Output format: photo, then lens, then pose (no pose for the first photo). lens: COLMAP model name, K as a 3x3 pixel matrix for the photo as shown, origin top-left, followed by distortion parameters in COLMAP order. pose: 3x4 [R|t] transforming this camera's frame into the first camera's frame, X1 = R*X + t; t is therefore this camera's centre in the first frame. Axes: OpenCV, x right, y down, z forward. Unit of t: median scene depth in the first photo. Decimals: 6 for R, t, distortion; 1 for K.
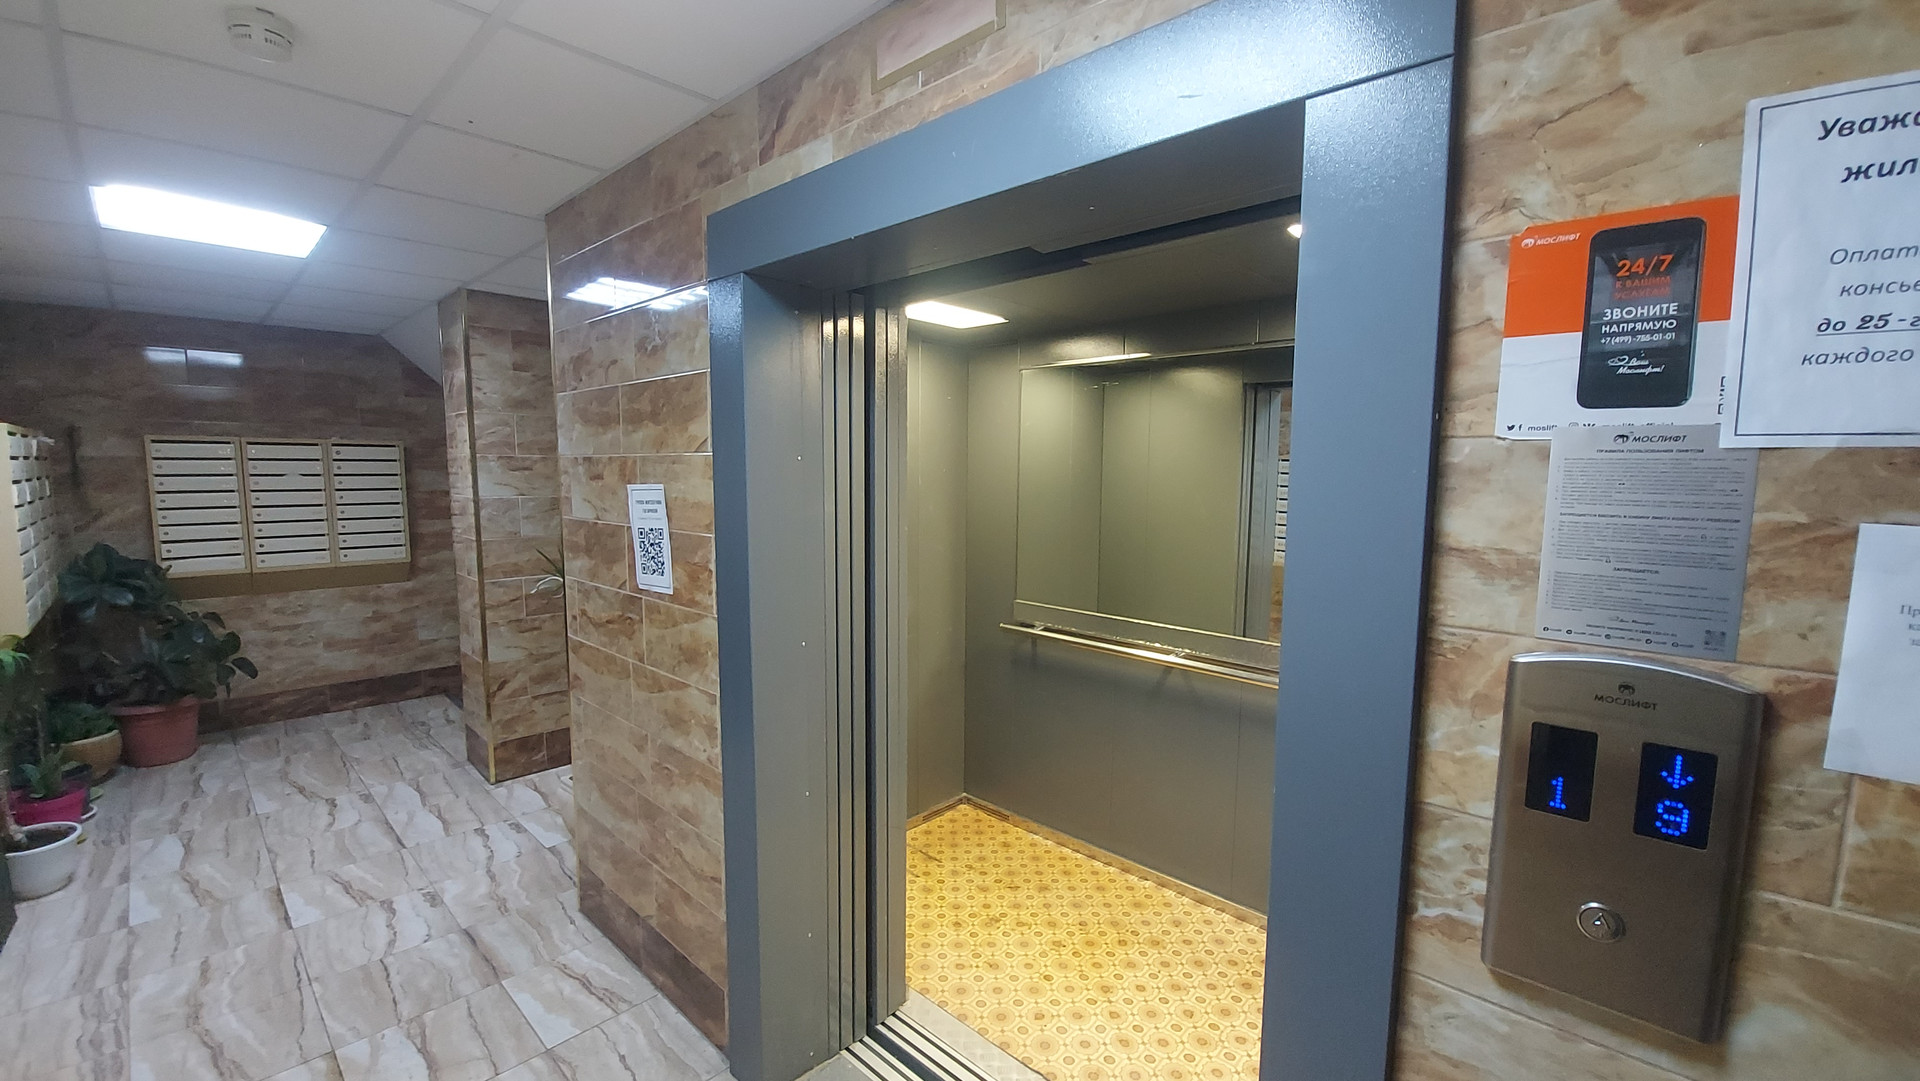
lens RADIAL K [[754.8, 0, 975.9], [0, 754.8, 545.3], [0, 0, 1]] dist [-0.003575, -0.009021]
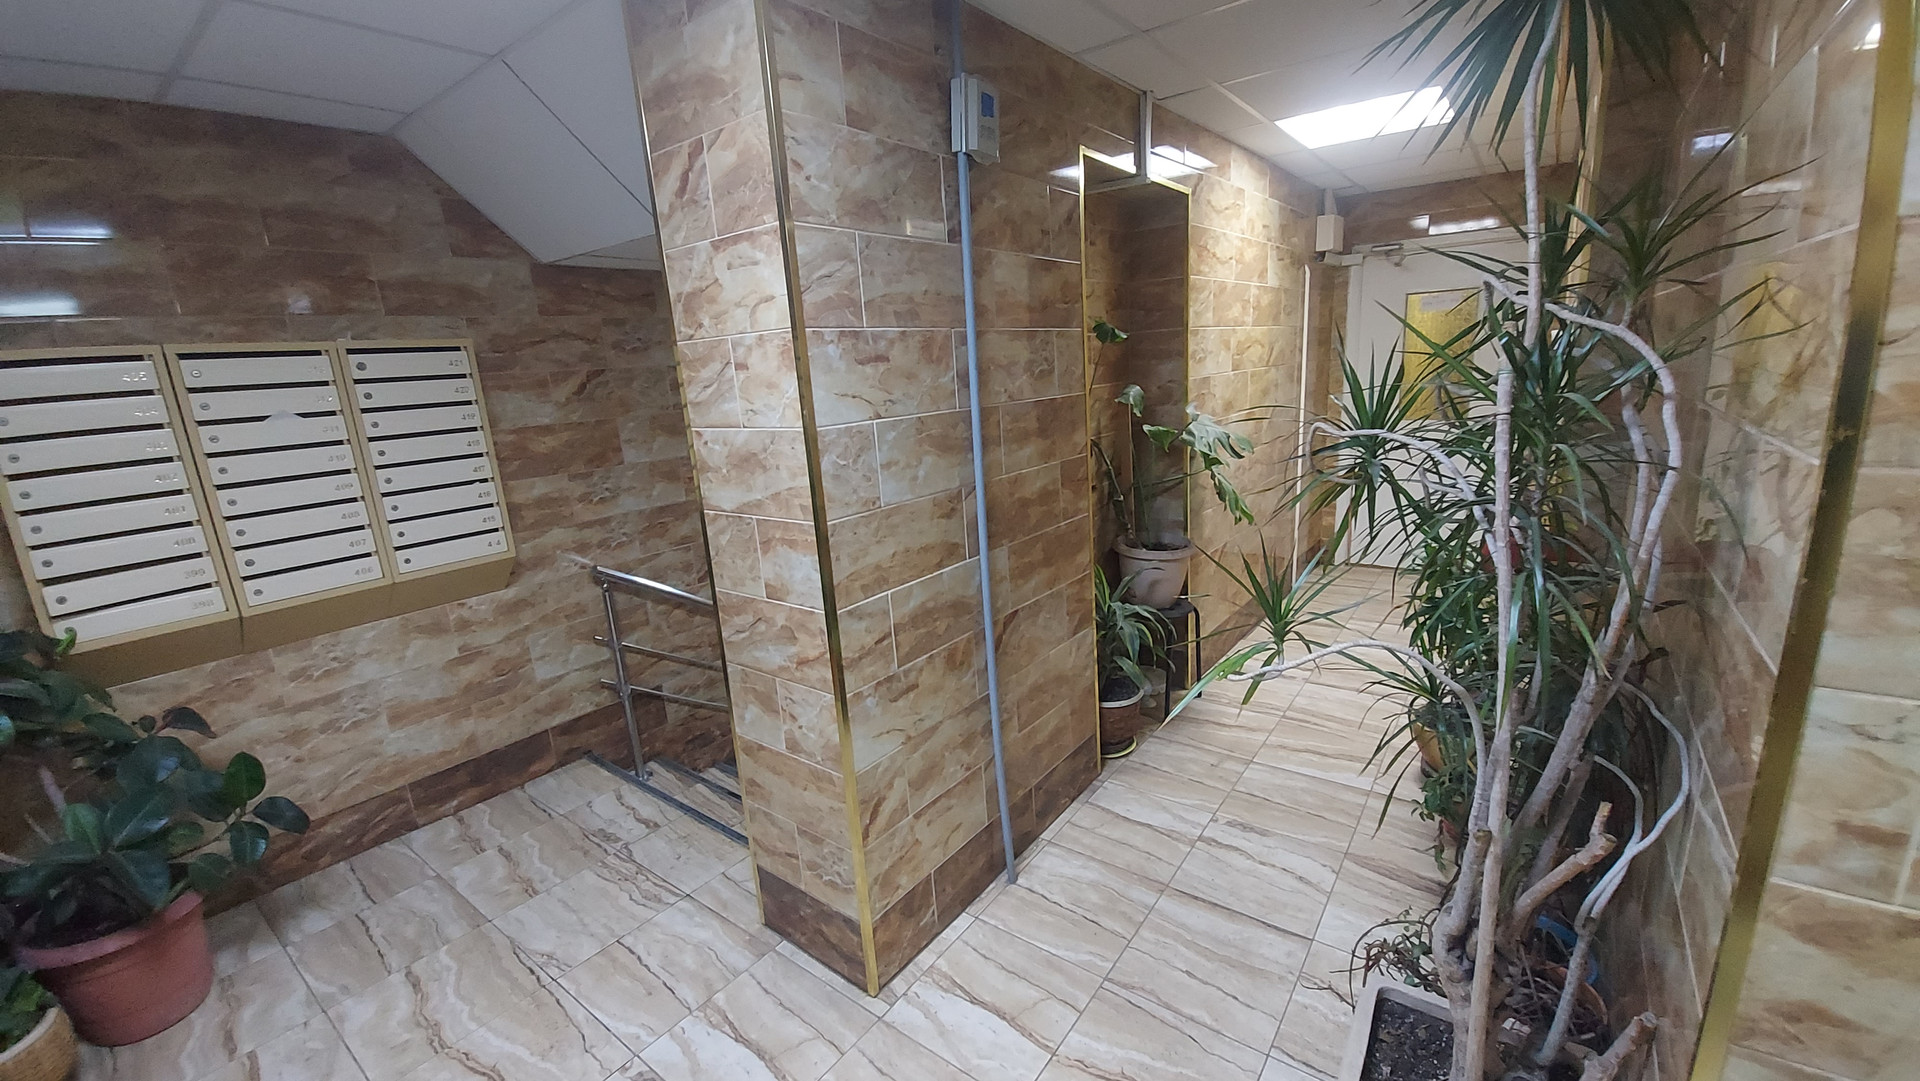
lens RADIAL K [[754.8, 0, 969.9], [0, 754.8, 542.9], [0, 0, 1]] dist [-0.003575, -0.009021]
pose [[0.992674, -0.090634, 0.079896, -0.502084], [0.079251, 0.987582, 0.135648, -0.041695], [-0.091198, -0.128323, 0.987530, 0.449302]]
